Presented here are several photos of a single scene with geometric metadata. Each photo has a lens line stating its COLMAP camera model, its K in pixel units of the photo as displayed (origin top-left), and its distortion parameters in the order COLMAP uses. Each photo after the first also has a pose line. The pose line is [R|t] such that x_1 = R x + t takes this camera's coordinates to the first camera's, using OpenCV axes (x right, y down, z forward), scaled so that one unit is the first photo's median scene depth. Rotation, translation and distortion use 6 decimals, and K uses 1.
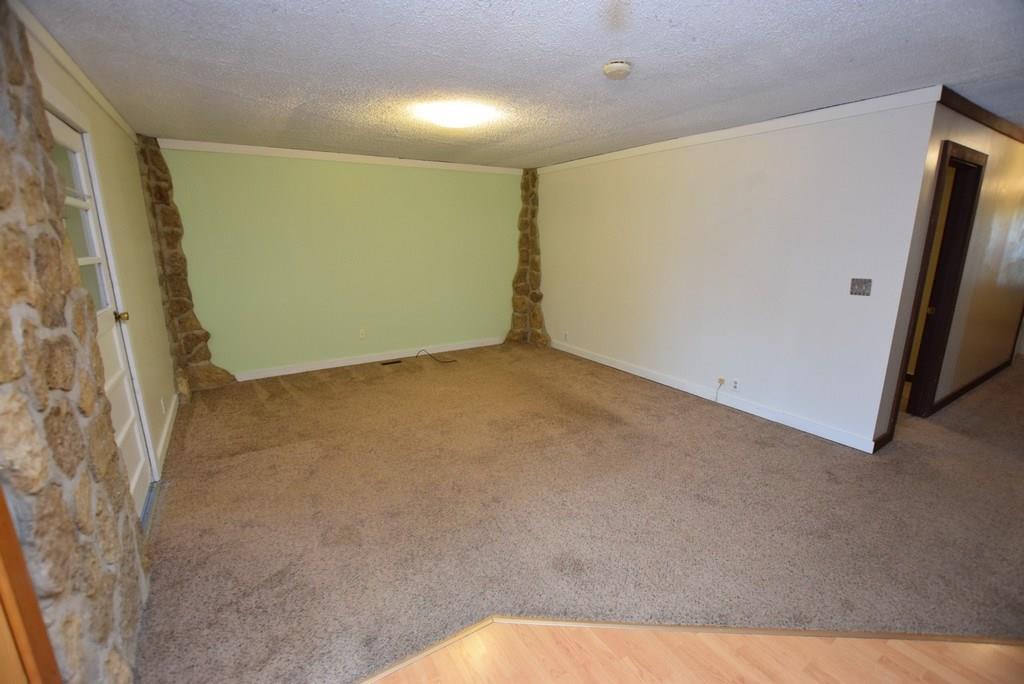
lens RADIAL K [[451.8, 0, 515.6], [0, 451.8, 343.8], [0, 0, 1]] dist [-0.022831, 0.000379]
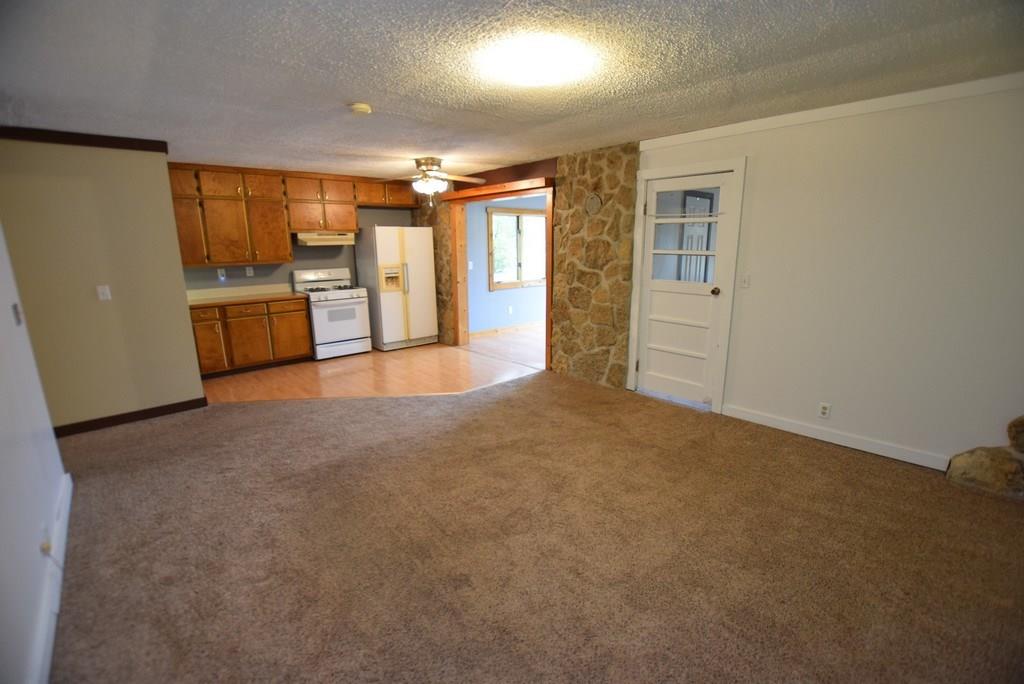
lens RADIAL K [[451.8, 0, 515.6], [0, 451.8, 343.8], [0, 0, 1]] dist [-0.022831, 0.000379]
pose [[-0.985367, 0.051590, -0.162451, 0.030855], [-0.025376, 0.898069, 0.439122, -0.505636], [0.168547, 0.436819, -0.883618, 2.106843]]
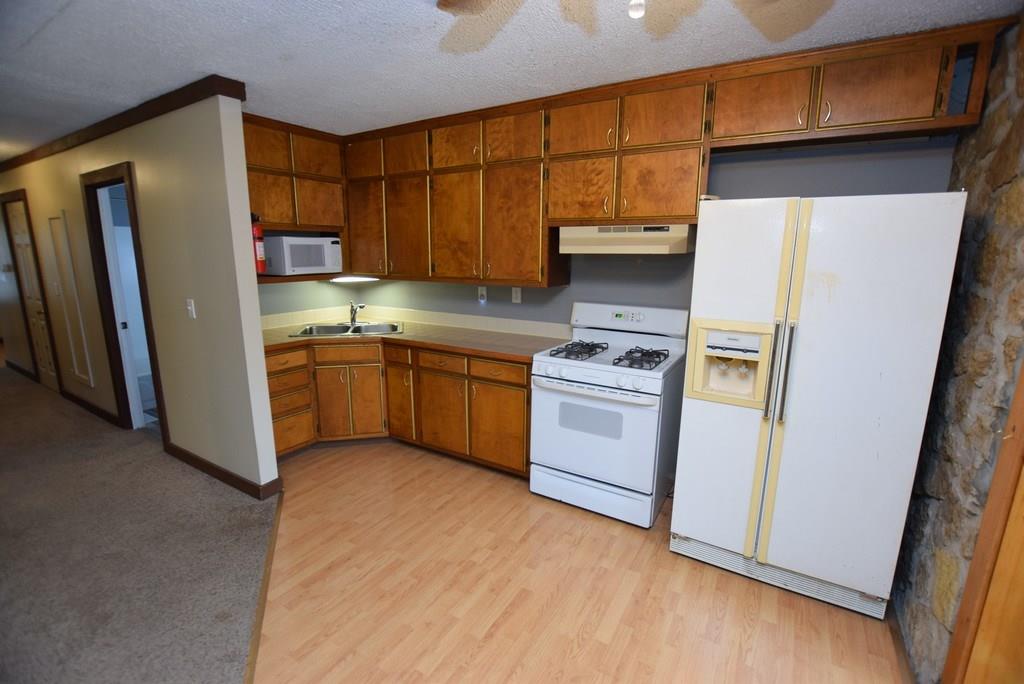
lens RADIAL K [[451.8, 0, 515.6], [0, 451.8, 343.8], [0, 0, 1]] dist [-0.022831, 0.000379]
pose [[-0.446966, -0.180606, 0.876129, -0.212059], [0.203514, 0.933194, 0.296194, -0.100783], [-0.871093, 0.310693, -0.380350, 0.410938]]
